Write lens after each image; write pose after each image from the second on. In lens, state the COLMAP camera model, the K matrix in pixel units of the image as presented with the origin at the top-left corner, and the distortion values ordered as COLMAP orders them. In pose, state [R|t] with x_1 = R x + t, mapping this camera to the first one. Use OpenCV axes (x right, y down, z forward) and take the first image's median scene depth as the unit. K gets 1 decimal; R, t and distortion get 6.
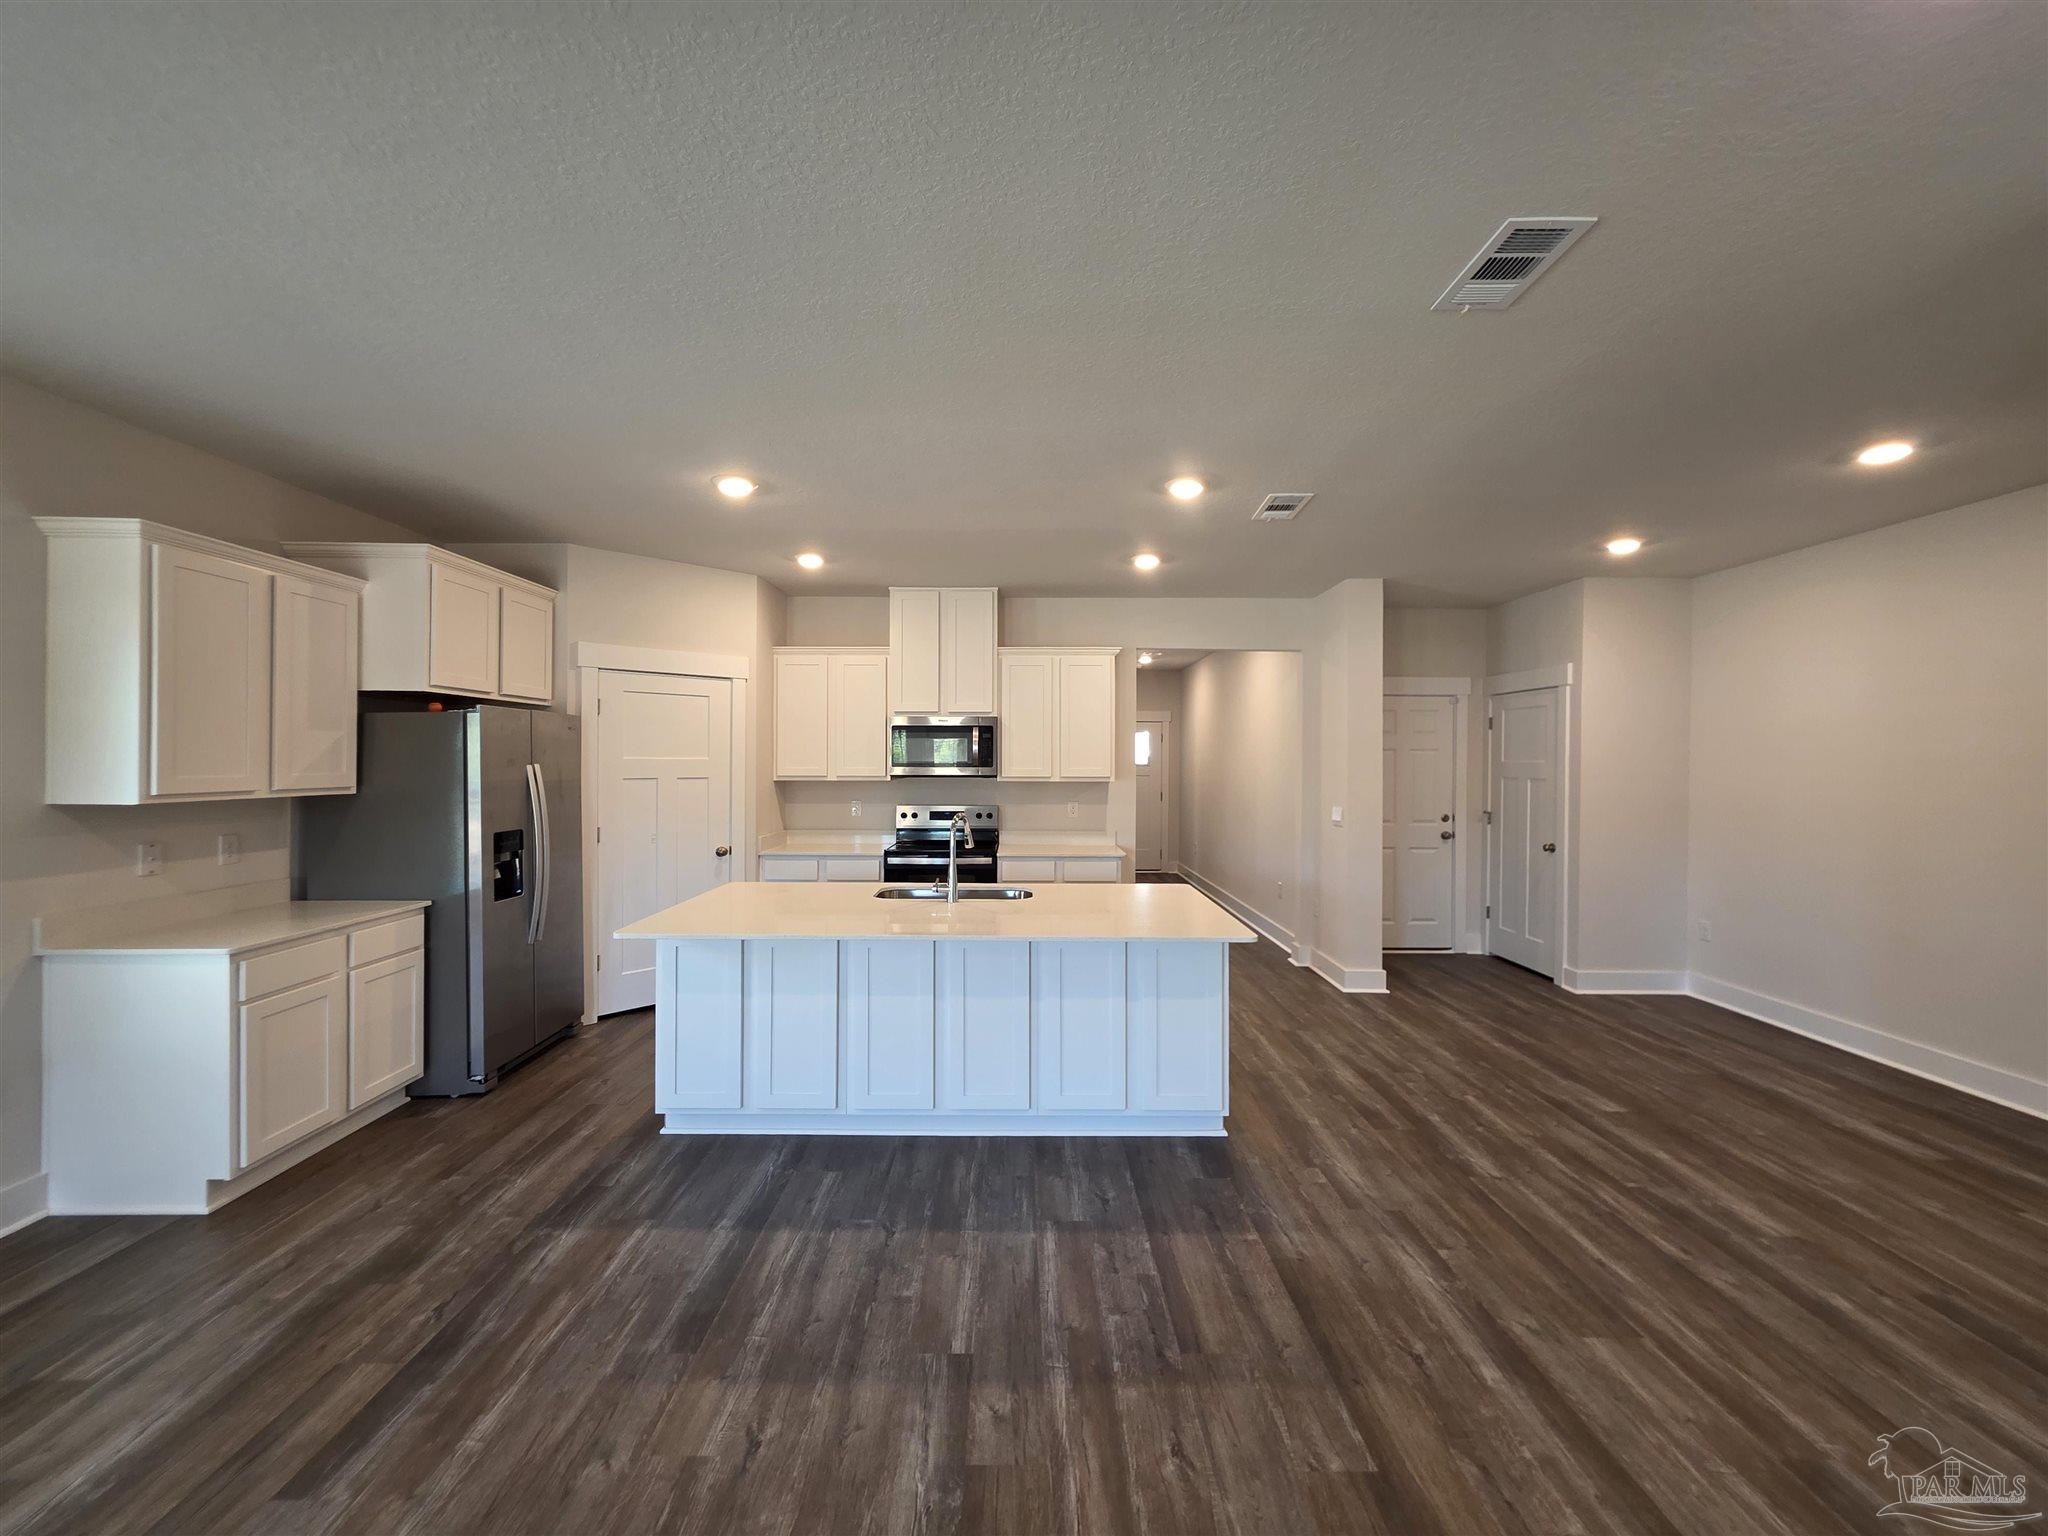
lens RADIAL K [[823.2, 0, 1015.0], [0, 823.2, 759.8], [0, 0, 1]] dist [0.004635, -0.001544]
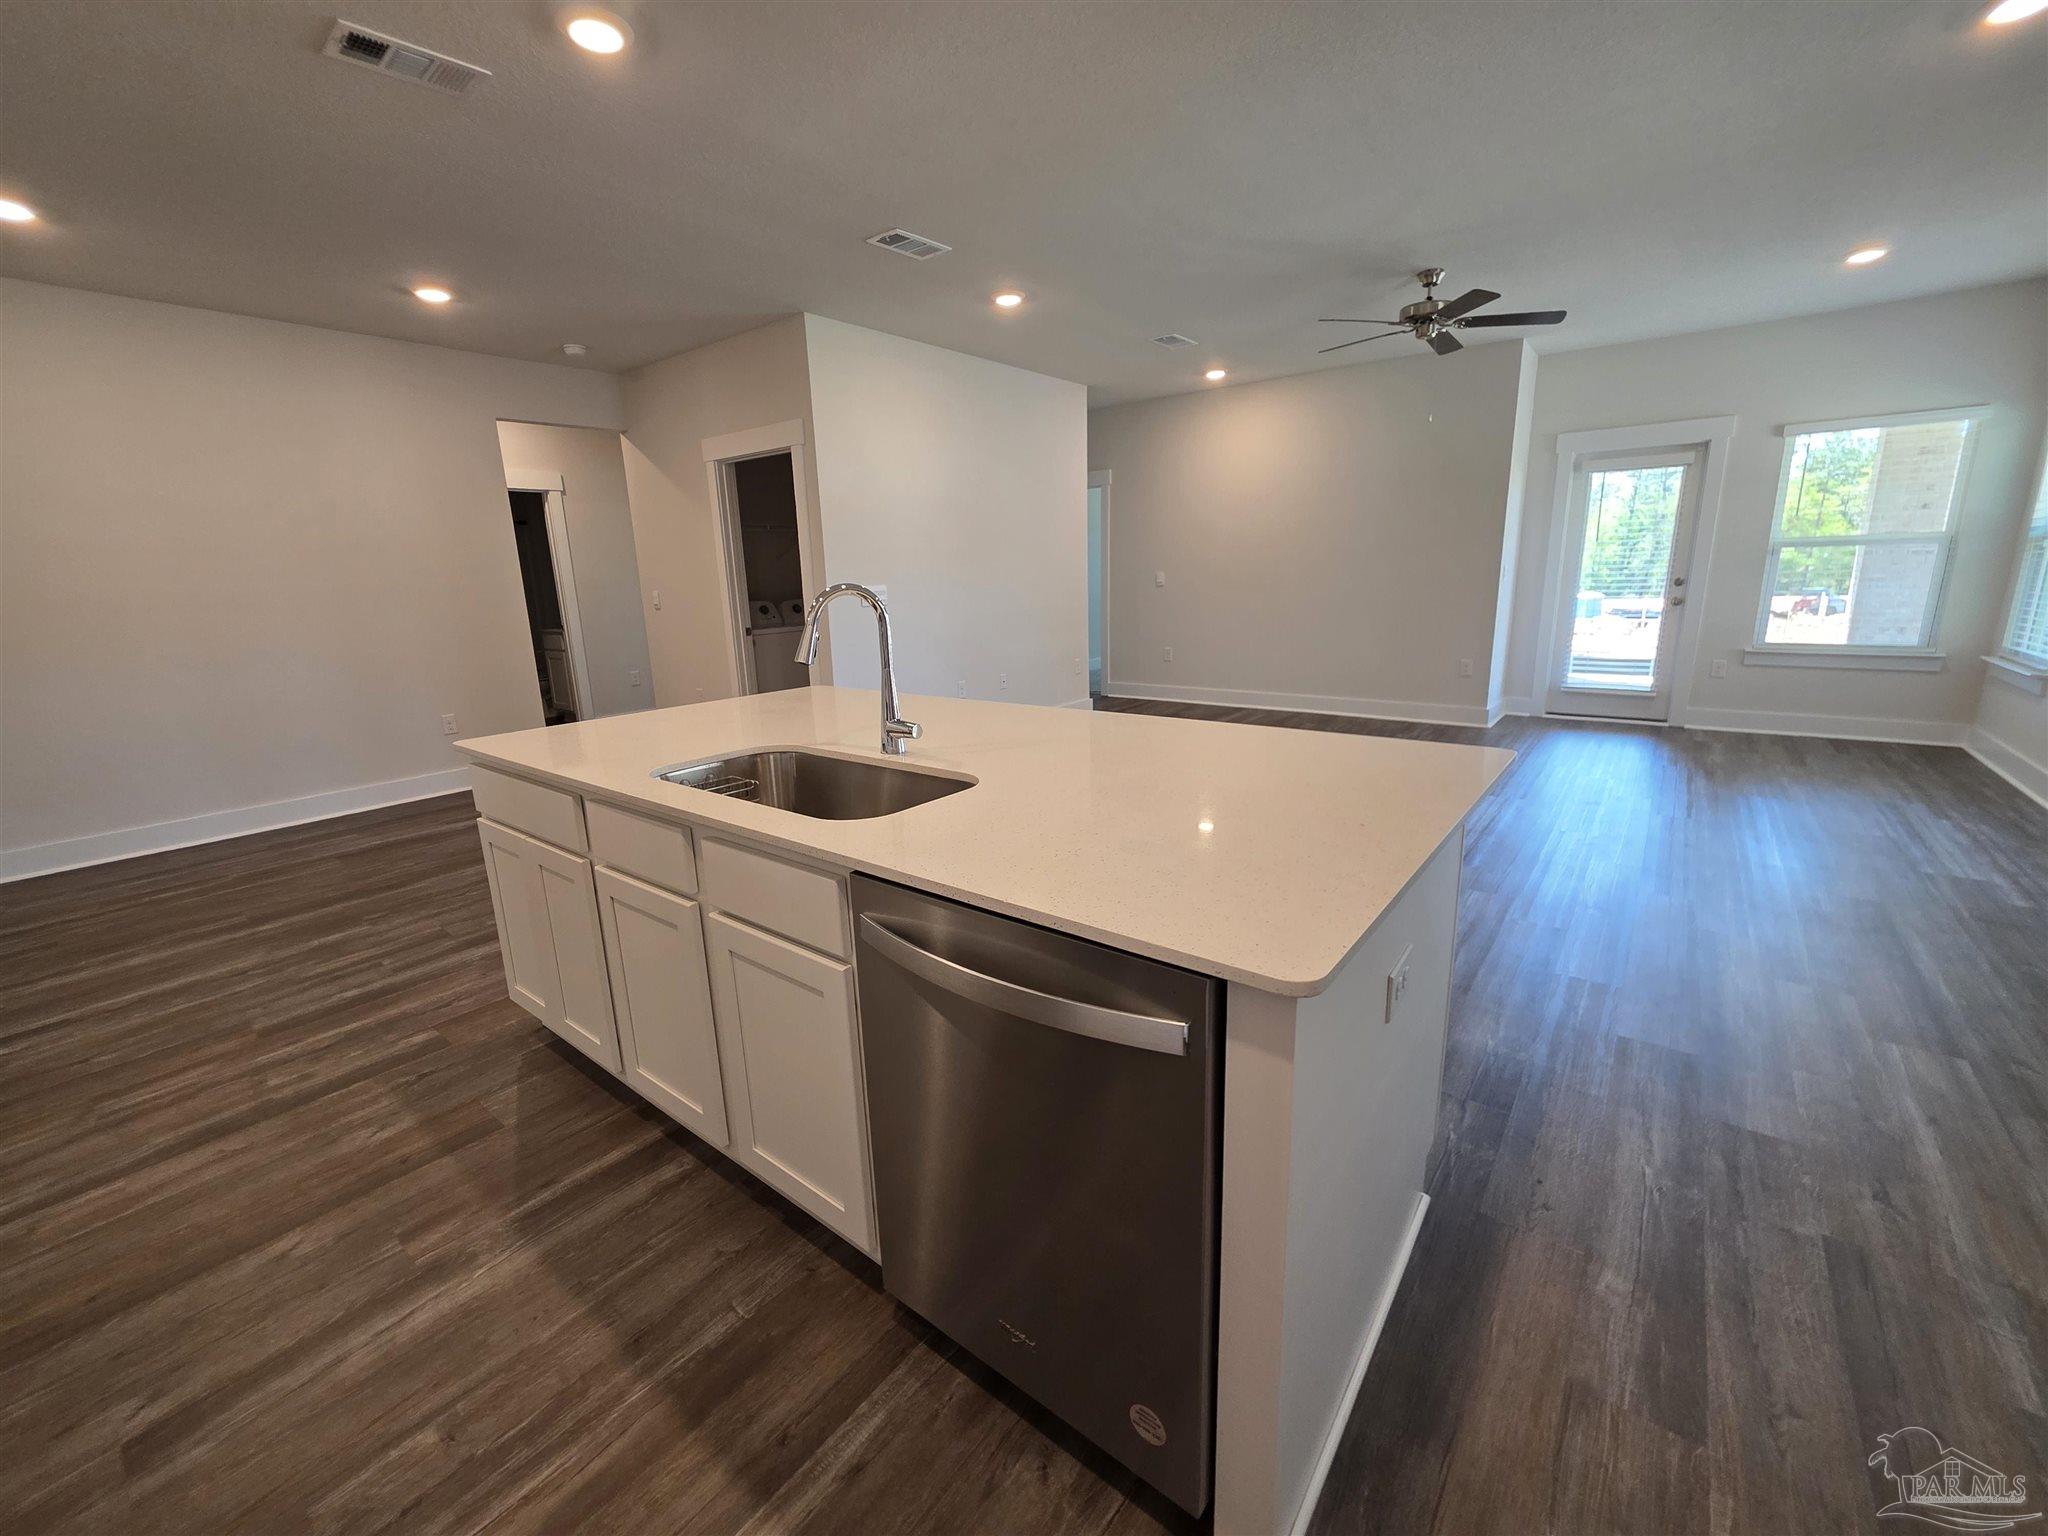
lens RADIAL K [[823.2, 0, 1015.0], [0, 823.2, 759.8], [0, 0, 1]] dist [0.004635, -0.001544]
pose [[-0.785947, -0.117927, 0.606944, -0.474384], [0.029349, 0.973421, 0.227137, 0.061218], [-0.617598, 0.196330, -0.761595, 1.398808]]
